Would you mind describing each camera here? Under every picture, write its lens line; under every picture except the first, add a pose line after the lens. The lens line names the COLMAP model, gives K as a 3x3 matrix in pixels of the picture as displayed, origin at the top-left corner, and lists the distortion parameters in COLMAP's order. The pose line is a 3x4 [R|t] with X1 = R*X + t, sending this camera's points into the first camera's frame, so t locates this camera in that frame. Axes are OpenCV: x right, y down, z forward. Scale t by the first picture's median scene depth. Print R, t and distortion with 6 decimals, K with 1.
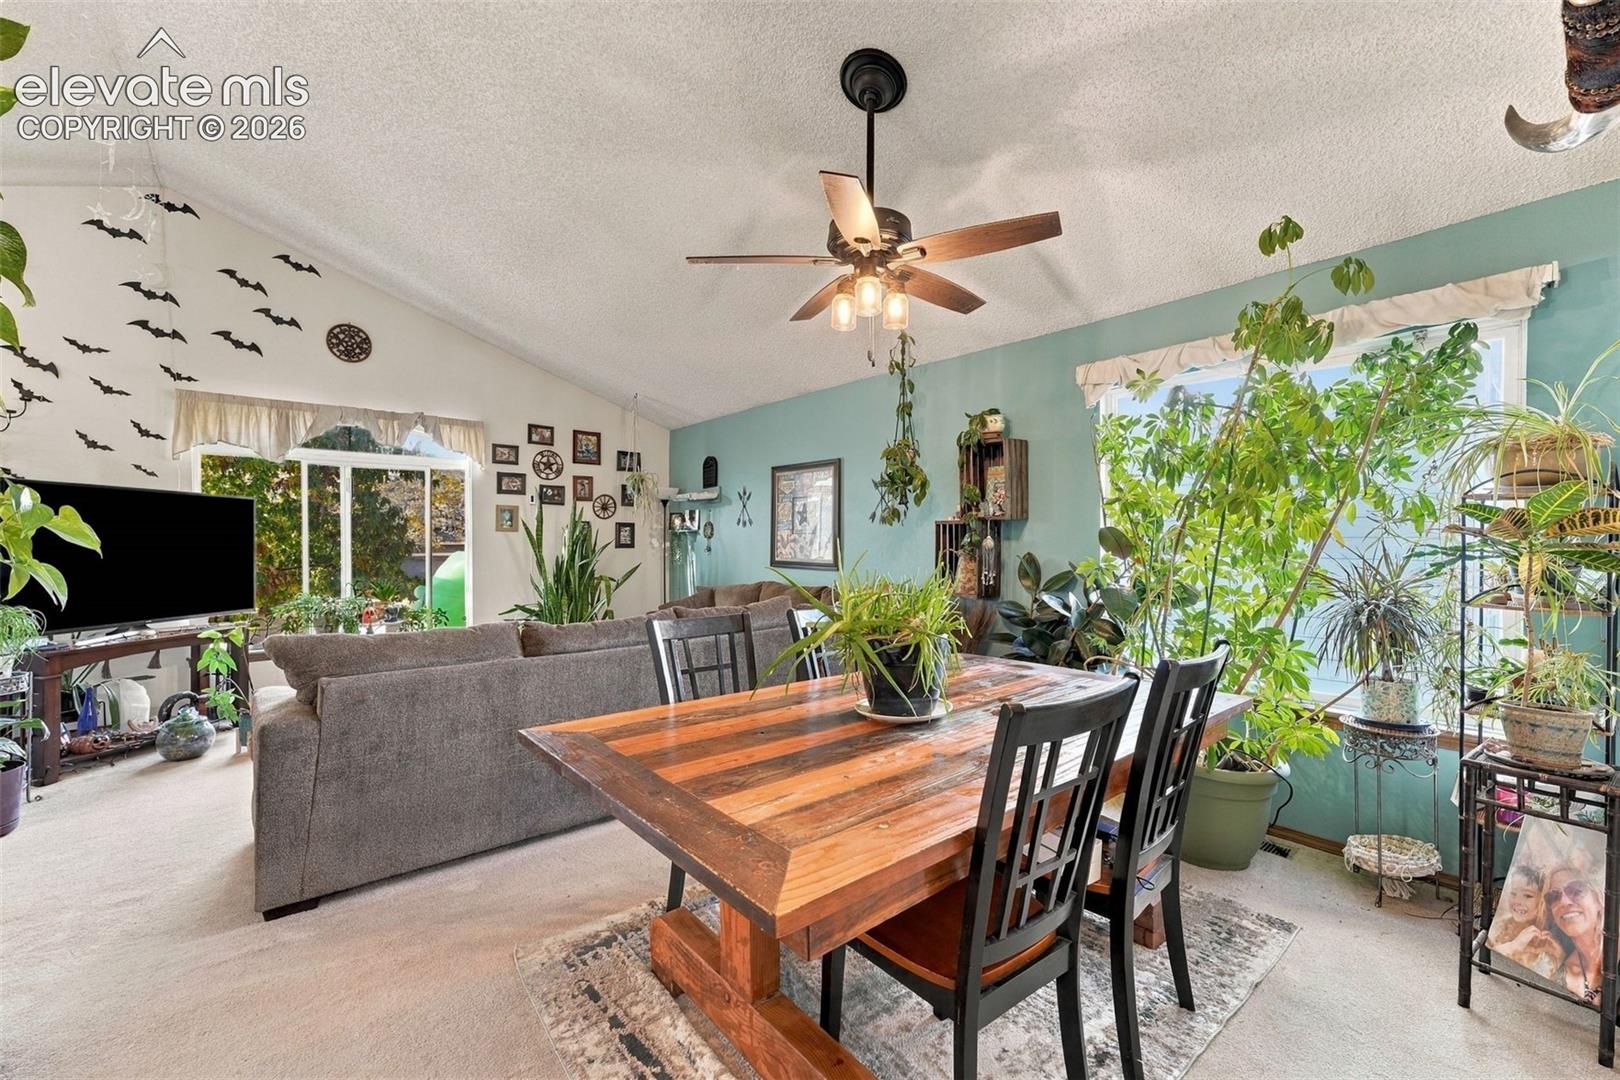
lens RADIAL K [[648.8, 0, 810.7], [0, 648.8, 541.4], [0, 0, 1]] dist [-0.076965, 0.036420]
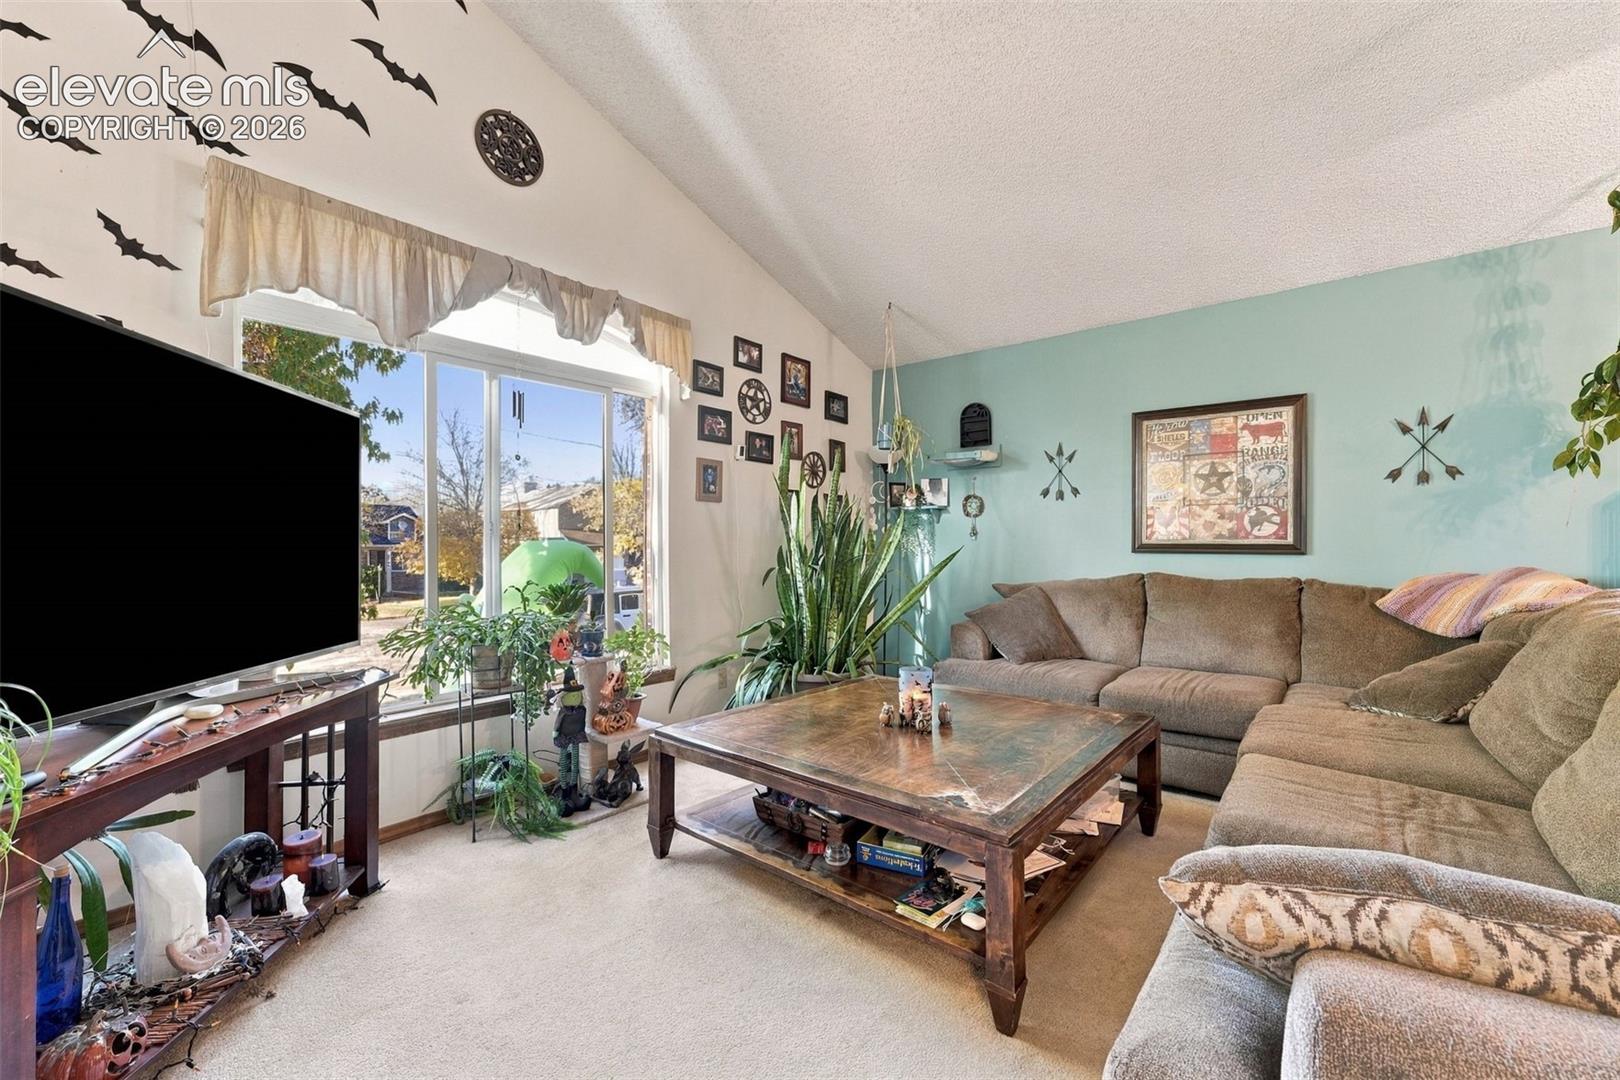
lens RADIAL K [[648.8, 0, 810.7], [0, 648.8, 541.4], [0, 0, 1]] dist [-0.076965, 0.036420]
pose [[0.981616, 0.004753, 0.190807, -0.489290], [-0.006934, 0.999918, 0.010766, 0.017323], [-0.190740, -0.011891, 0.981569, 0.341308]]
